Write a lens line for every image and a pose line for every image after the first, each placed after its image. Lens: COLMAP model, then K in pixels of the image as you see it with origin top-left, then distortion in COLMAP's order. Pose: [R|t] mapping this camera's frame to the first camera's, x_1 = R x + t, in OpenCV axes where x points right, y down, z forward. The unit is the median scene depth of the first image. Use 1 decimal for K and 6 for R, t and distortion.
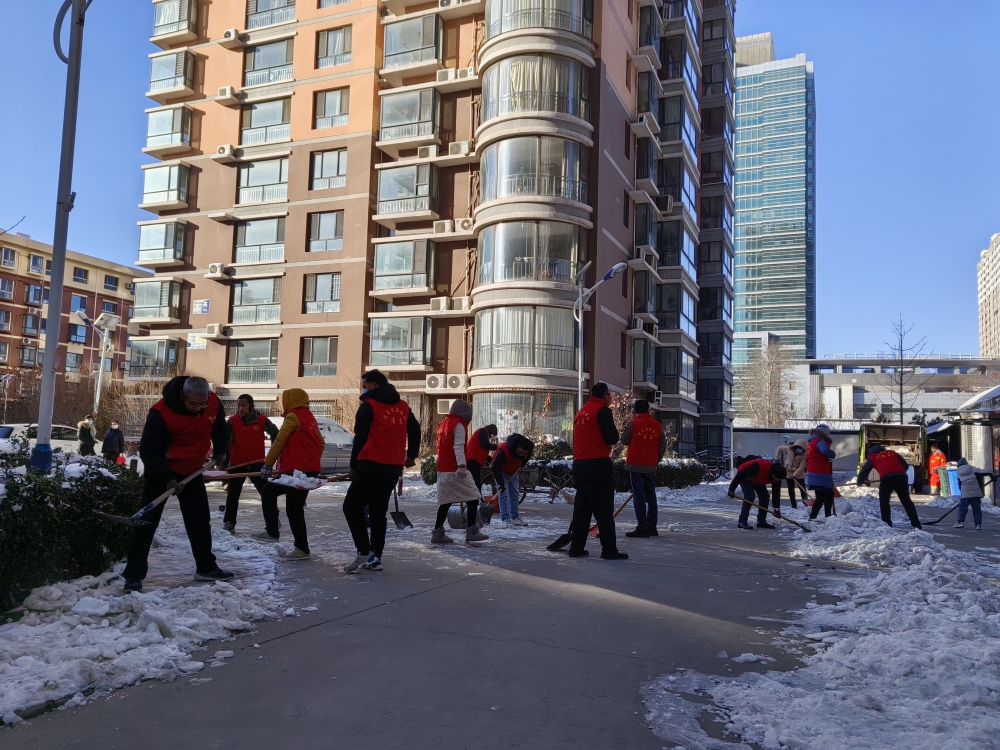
lens RADIAL K [[779.4, 0, 499.5], [0, 779.4, 377.1], [0, 0, 1]] dist [0.016831, -0.006647]
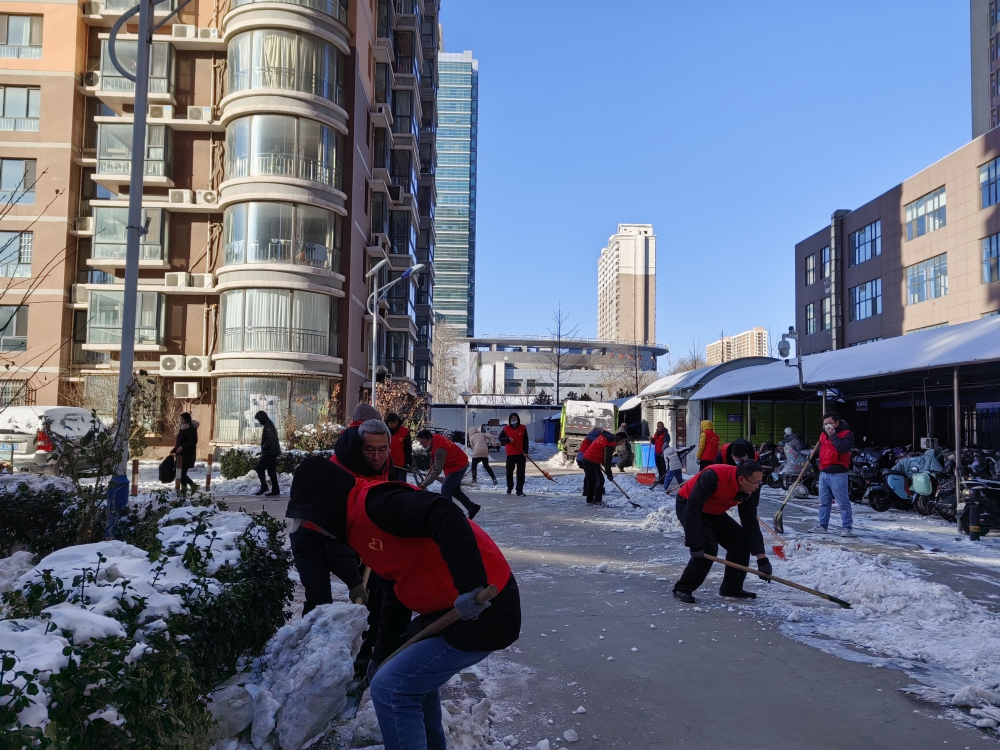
lens RADIAL K [[779.4, 0, 502.6], [0, 779.4, 375.2], [0, 0, 1]] dist [0.016831, -0.006647]
pose [[0.907339, 0.011756, 0.420236, -0.112830], [-0.025858, 0.999277, 0.027875, -0.015909], [-0.419604, -0.036158, 0.906987, -0.013034]]
